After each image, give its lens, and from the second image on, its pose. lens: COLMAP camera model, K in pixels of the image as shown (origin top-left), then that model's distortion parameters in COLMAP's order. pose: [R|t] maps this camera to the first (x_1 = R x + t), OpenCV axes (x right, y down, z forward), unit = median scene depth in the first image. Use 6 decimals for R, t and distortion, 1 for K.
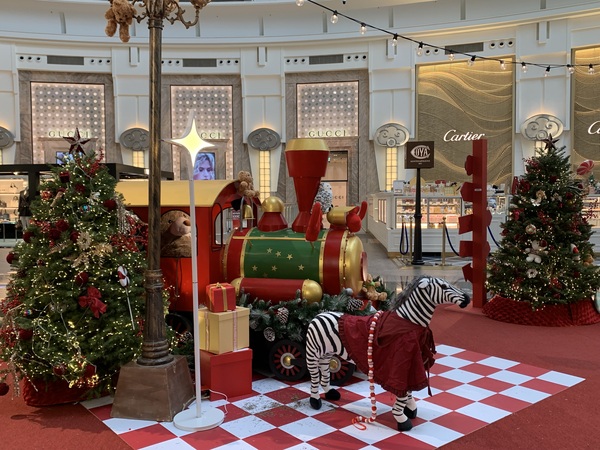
lens RADIAL K [[536.1, 0, 301.3], [0, 536.1, 225.0], [0, 0, 1]] dist [0.056030, -0.049859]
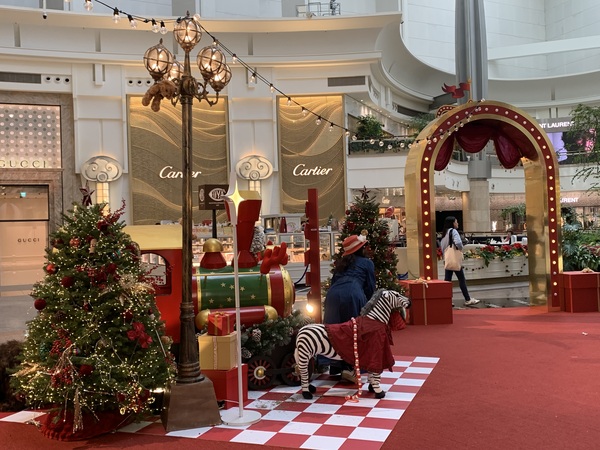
lens RADIAL K [[616.8, 0, 300.4], [0, 616.8, 225.4], [0, 0, 1]] dist [-0.000080, 0.000000]
pose [[0.849435, -0.014538, 0.527493, -0.114631], [0.051373, 0.997150, -0.055246, 0.000187], [-0.525187, 0.074027, 0.847761, -0.043423]]
